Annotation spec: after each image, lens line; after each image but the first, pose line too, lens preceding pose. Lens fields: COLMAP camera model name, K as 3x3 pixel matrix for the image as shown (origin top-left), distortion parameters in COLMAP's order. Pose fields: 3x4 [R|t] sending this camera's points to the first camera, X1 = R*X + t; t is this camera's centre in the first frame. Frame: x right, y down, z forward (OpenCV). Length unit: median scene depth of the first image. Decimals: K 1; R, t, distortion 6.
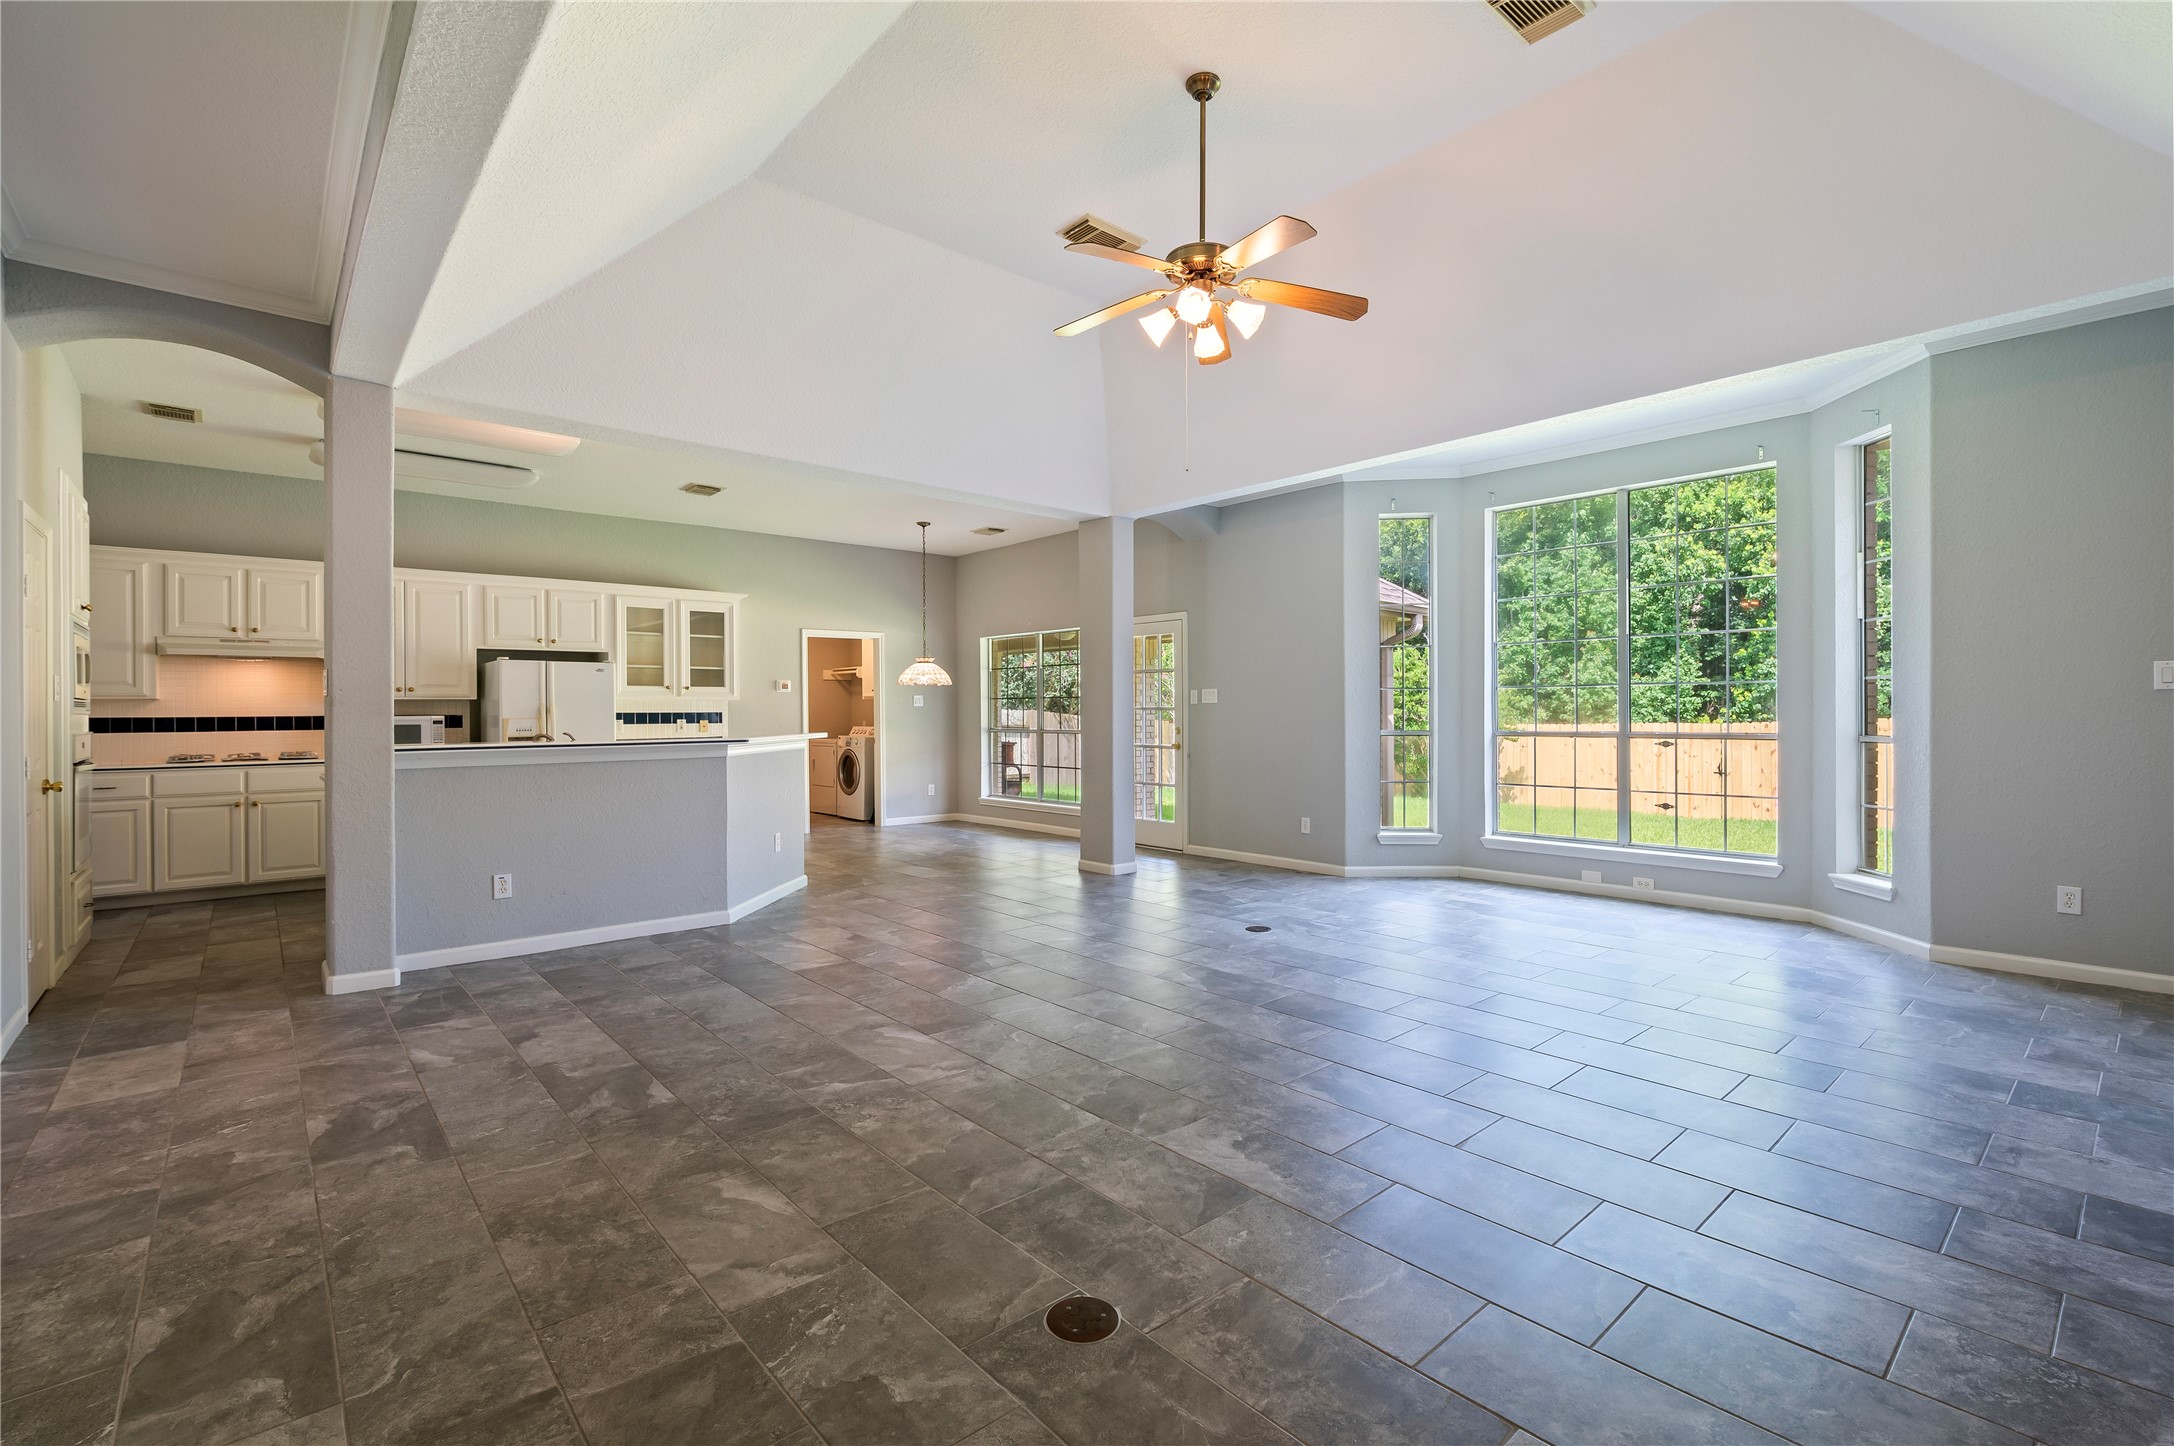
lens RADIAL K [[981.7, 0, 1125.4], [0, 981.7, 711.1], [0, 0, 1]] dist [0.001507, -0.001016]
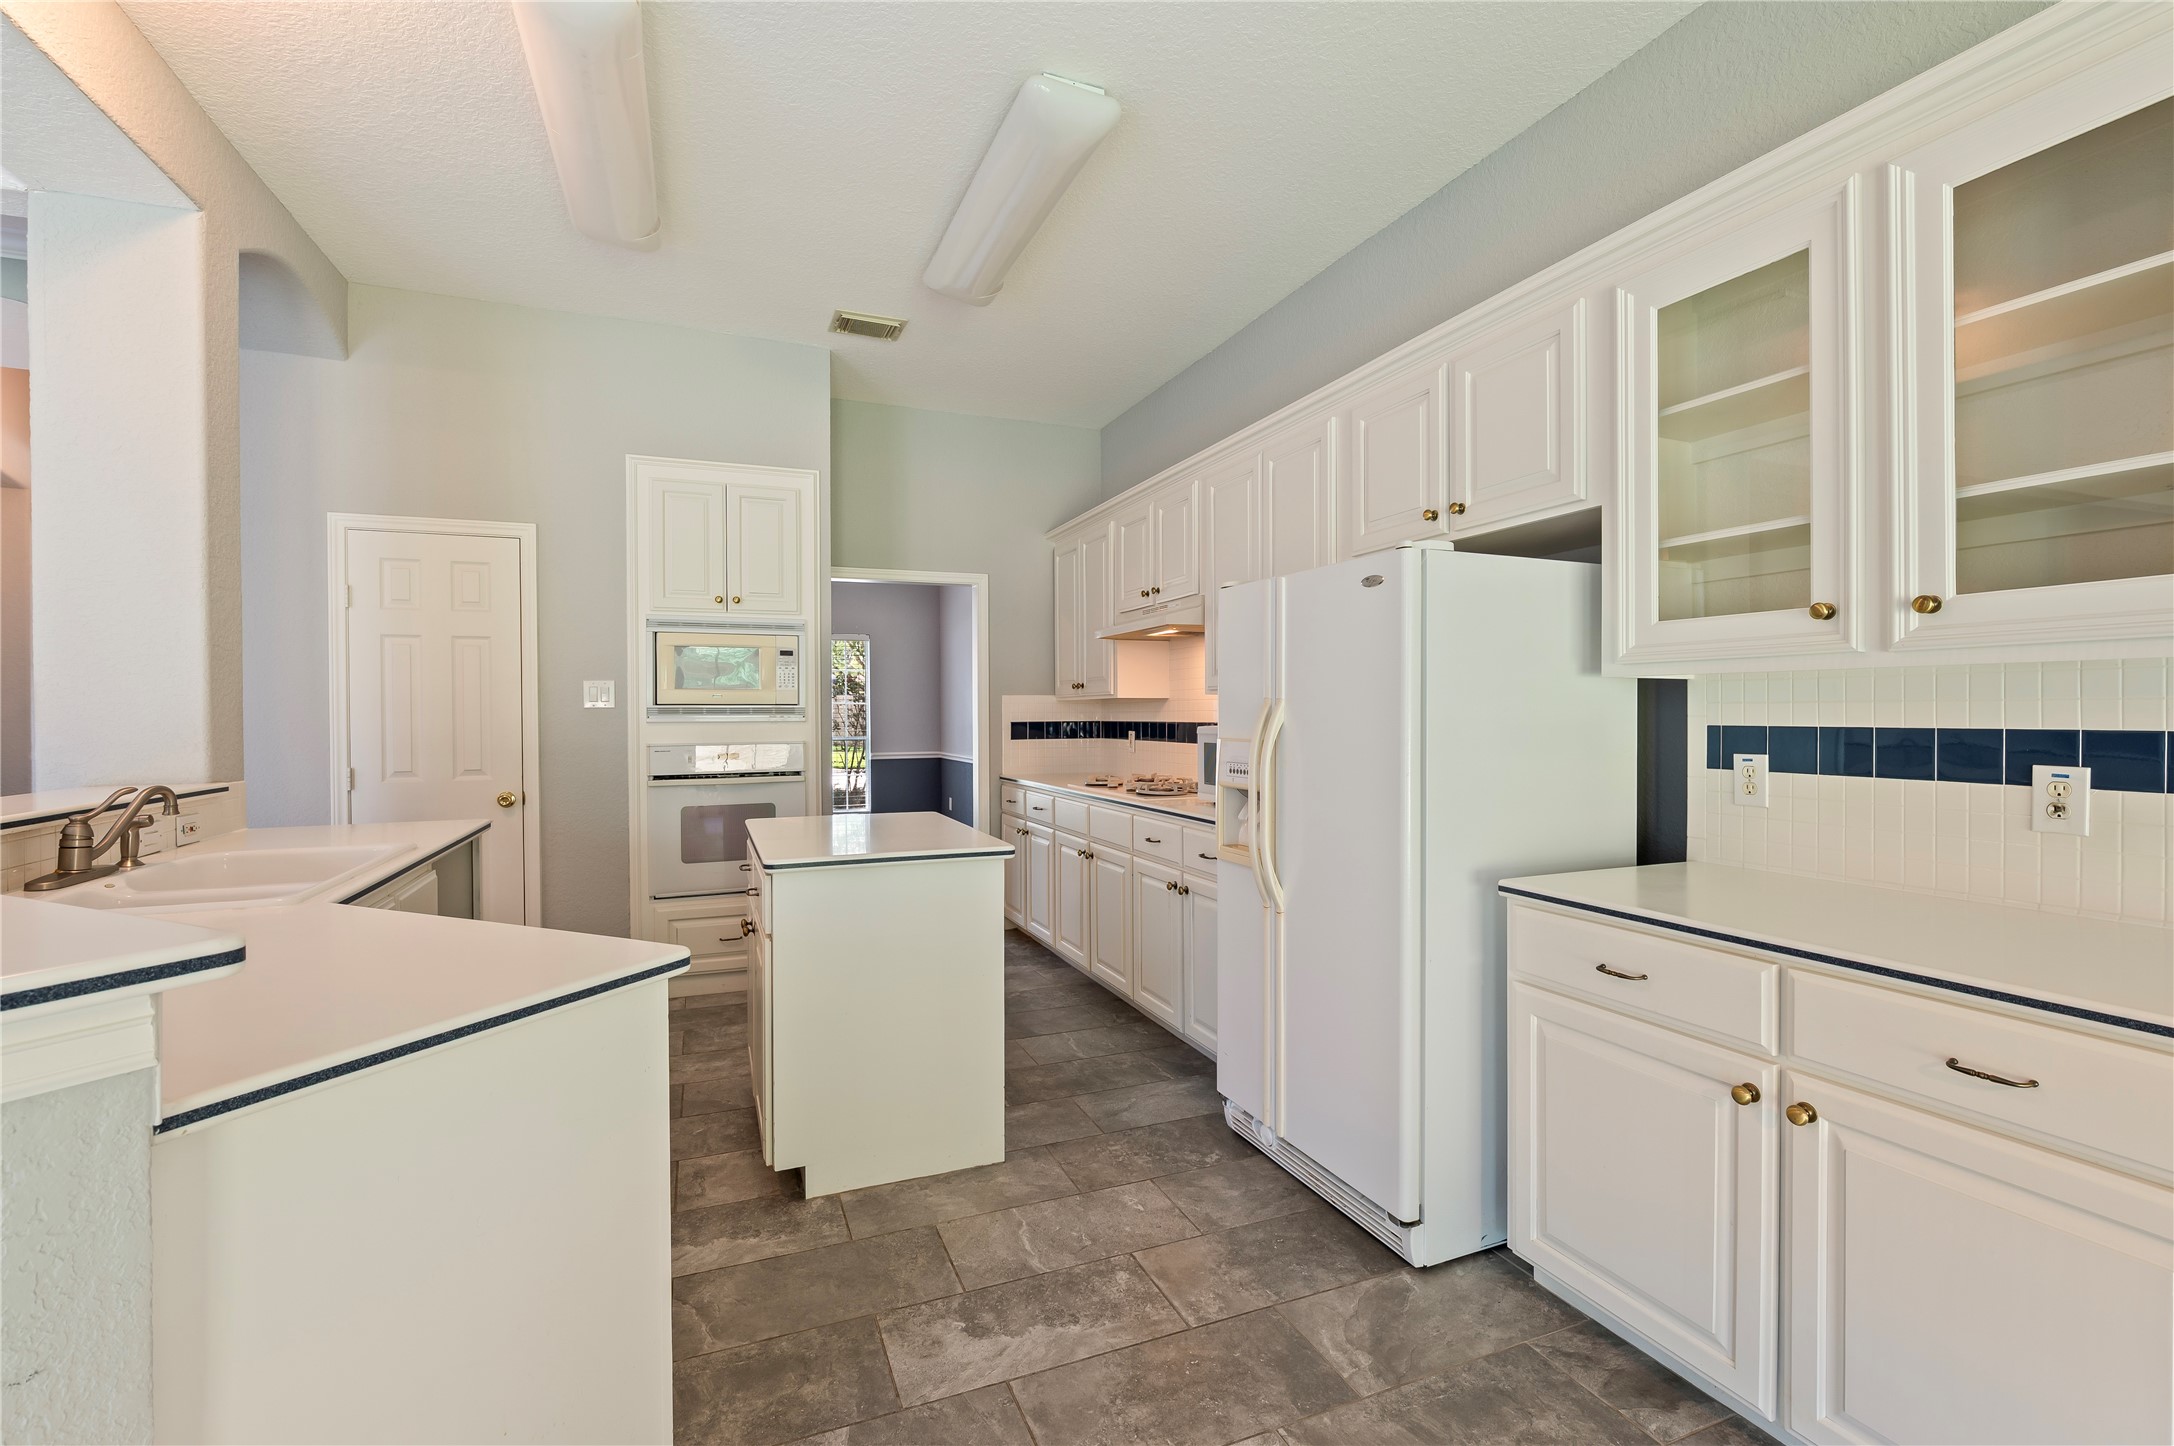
lens RADIAL K [[936.1, 0, 1055.2], [0, 936.1, 722.0], [0, 0, 1]] dist [-0.007641, 0.000244]
pose [[-0.349728, 0.017350, -0.936691, -0.392630], [0.004942, 0.999849, 0.016675, -0.008012], [0.936838, 0.001203, -0.349760, 1.665579]]
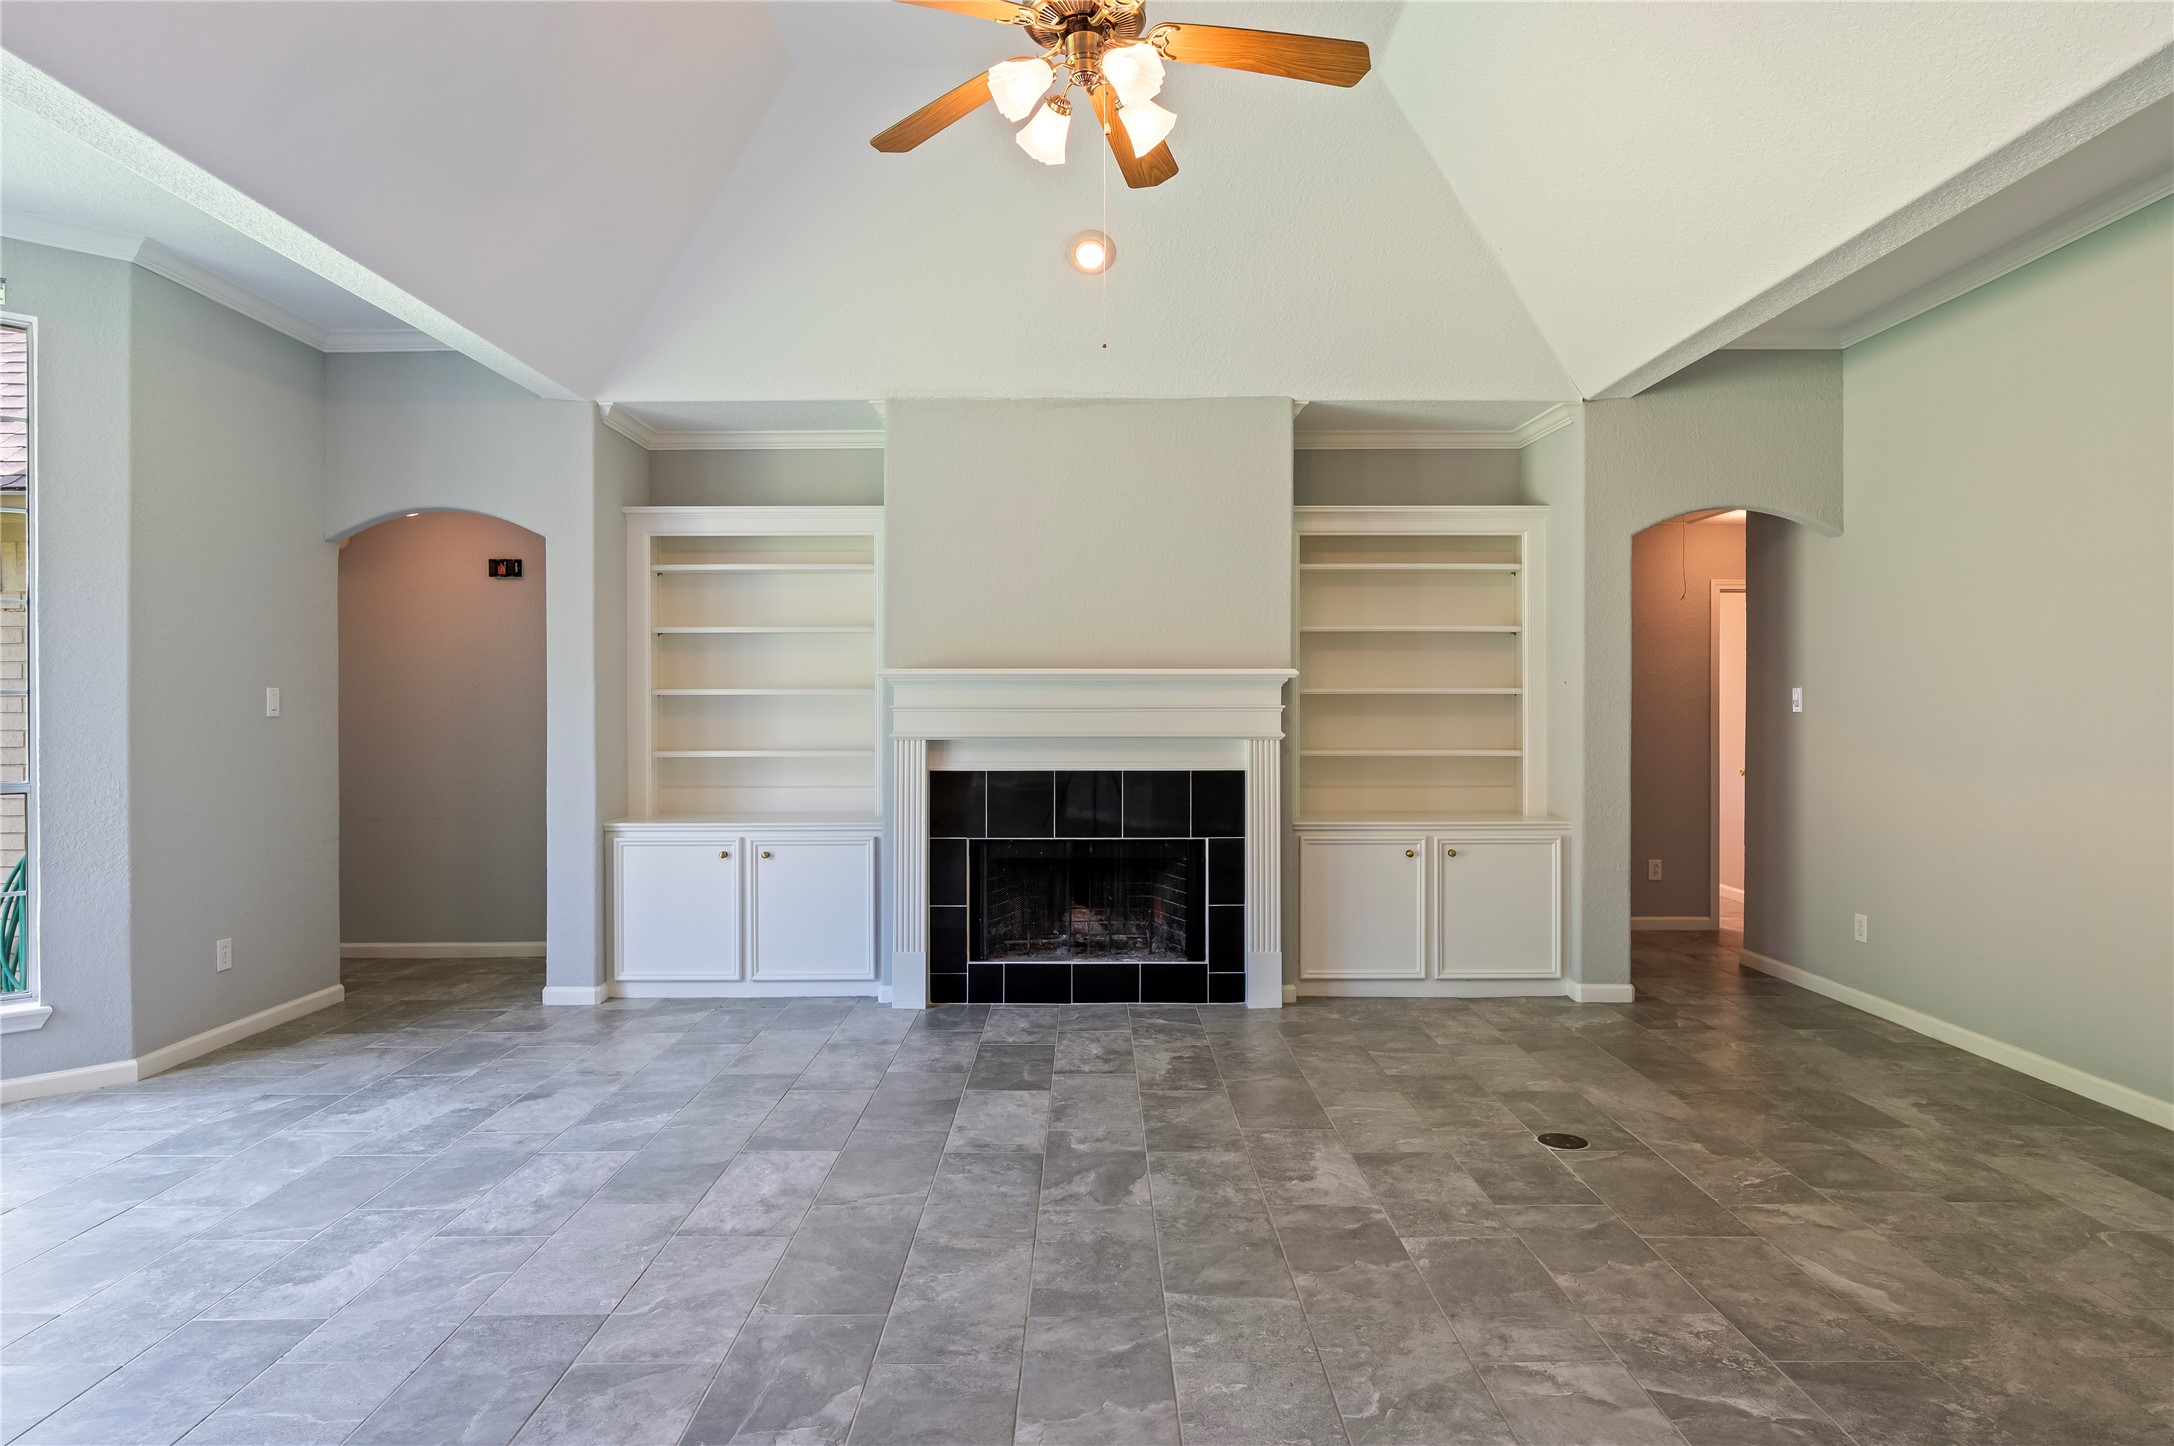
lens RADIAL K [[1287.7, 0, 1071.6], [0, 1287.7, 708.8], [0, 0, 1]] dist [0.000611, -0.000900]
pose [[-0.733237, 0.007273, 0.679935, -0.348032], [0.006354, 0.999972, -0.003844, -0.016748], [-0.679944, 0.001501, -0.733263, 1.227626]]
